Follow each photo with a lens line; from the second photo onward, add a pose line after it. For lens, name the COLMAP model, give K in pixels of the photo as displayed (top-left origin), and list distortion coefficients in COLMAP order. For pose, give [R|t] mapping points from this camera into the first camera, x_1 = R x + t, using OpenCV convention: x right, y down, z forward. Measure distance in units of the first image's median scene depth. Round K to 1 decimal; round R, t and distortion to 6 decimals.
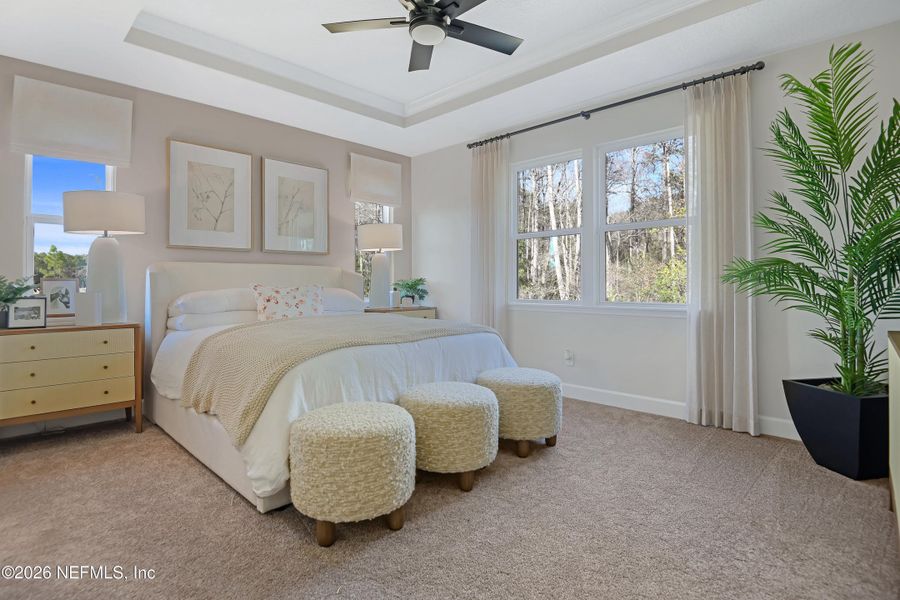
lens RADIAL K [[464.3, 0, 449.4], [0, 464.3, 285.4], [0, 0, 1]] dist [-0.001590, -0.000337]
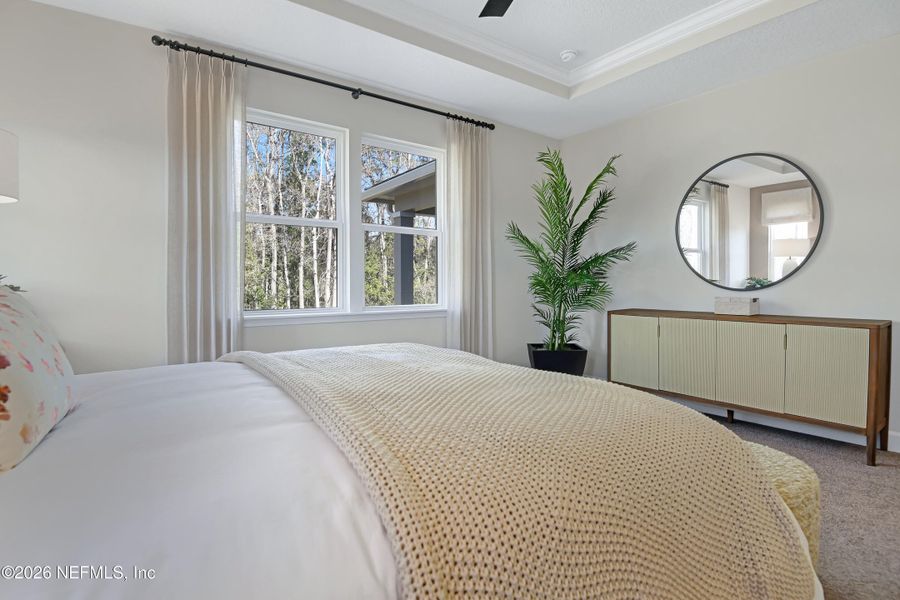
lens RADIAL K [[464.3, 0, 449.4], [0, 464.3, 285.4], [0, 0, 1]] dist [-0.001590, -0.000337]
pose [[0.168763, -0.004059, 0.985648, -0.484477], [0.003456, 0.999988, 0.003526, -0.008449], [-0.985651, 0.002812, 0.168775, 0.616061]]
